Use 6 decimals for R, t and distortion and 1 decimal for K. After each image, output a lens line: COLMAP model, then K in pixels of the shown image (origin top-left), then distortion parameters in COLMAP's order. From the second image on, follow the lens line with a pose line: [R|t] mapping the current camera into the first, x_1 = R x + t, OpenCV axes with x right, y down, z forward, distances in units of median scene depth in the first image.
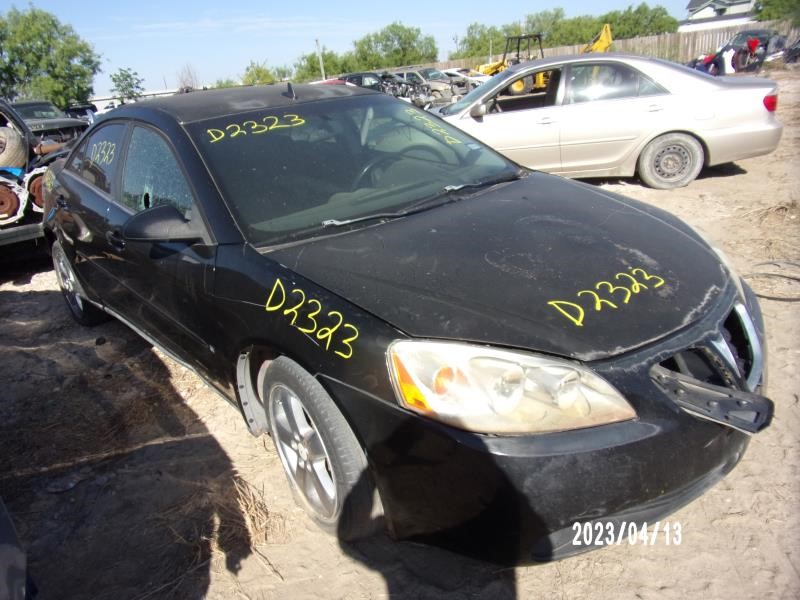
lens RADIAL K [[564.1, 0, 400.0], [0, 564.1, 300.0], [0, 0, 1]] dist [-0.039220, -0.002135]
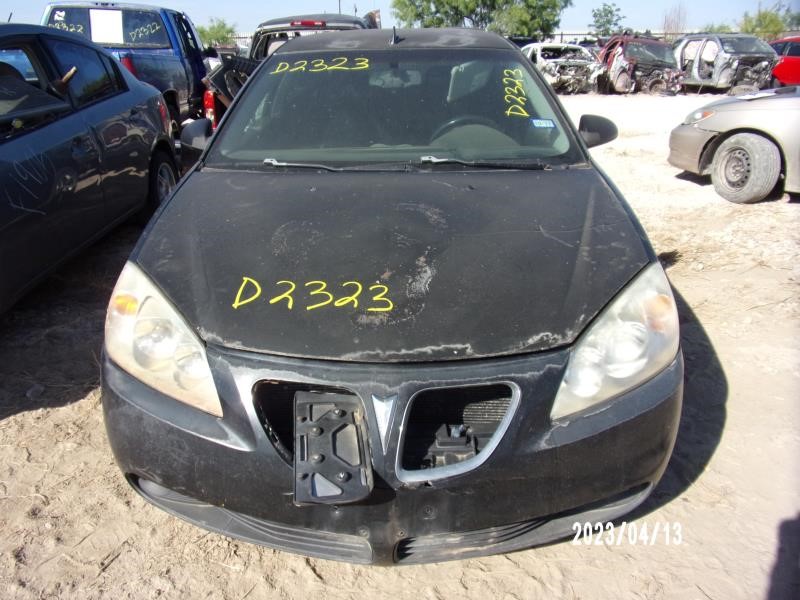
lens RADIAL K [[567.1, 0, 400.0], [0, 567.1, 300.0], [0, 0, 1]] dist [-0.004823, -0.000614]
pose [[0.747167, 0.353464, -0.562854, 0.961151], [-0.306220, 0.934696, 0.180480, -0.202530], [0.589890, 0.037508, 0.806612, 0.357962]]
